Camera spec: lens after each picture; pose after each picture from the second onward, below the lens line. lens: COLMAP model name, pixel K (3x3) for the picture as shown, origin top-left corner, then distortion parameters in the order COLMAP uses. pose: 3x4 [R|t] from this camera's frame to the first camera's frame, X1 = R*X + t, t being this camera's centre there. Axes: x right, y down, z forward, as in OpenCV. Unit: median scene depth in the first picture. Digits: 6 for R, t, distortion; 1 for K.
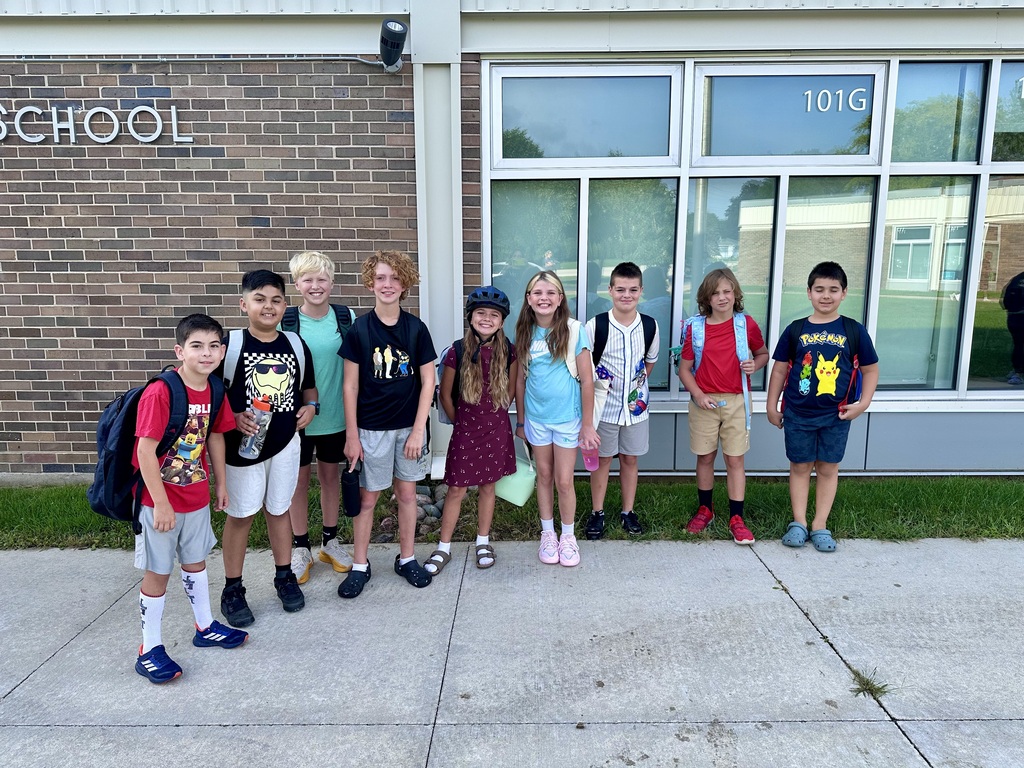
lens RADIAL K [[758.6, 0, 512.0], [0, 758.6, 384.0], [0, 0, 1]] dist [0.039531, -0.000261]
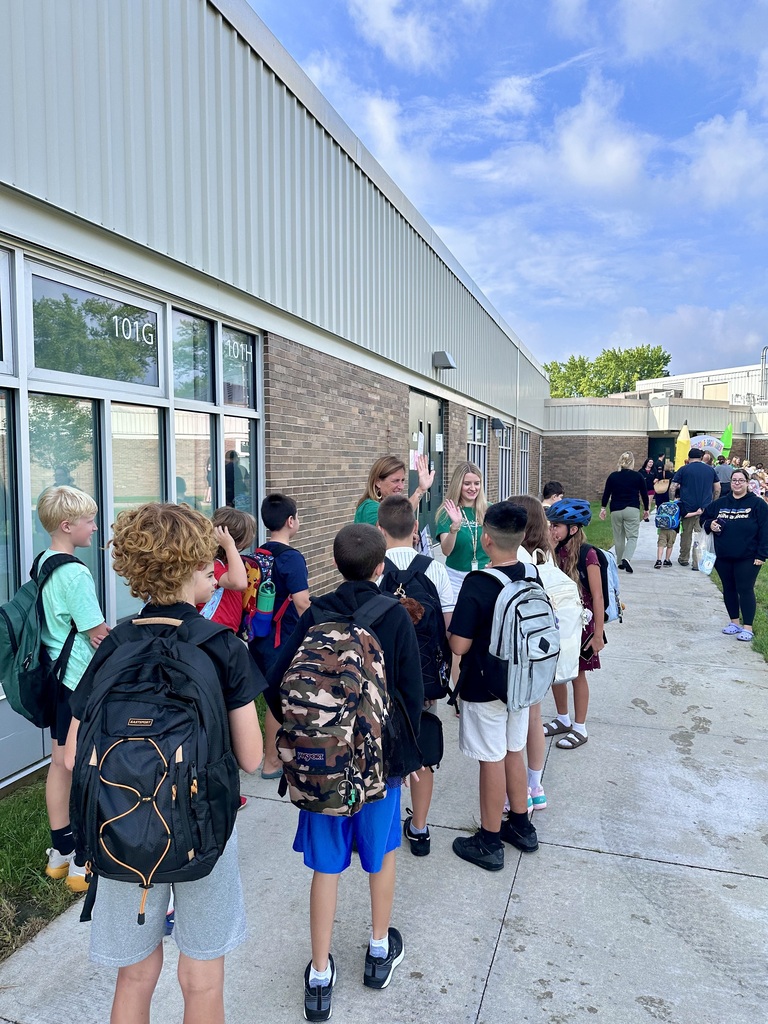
lens RADIAL K [[758.6, 0, 384.0], [0, 758.6, 512.0], [0, 0, 1]] dist [0.039531, -0.000261]
pose [[0.280191, -0.068167, 0.957521, -0.456936], [0.147997, 0.988617, 0.027074, -0.113209], [-0.948467, 0.134124, 0.287090, 0.434153]]
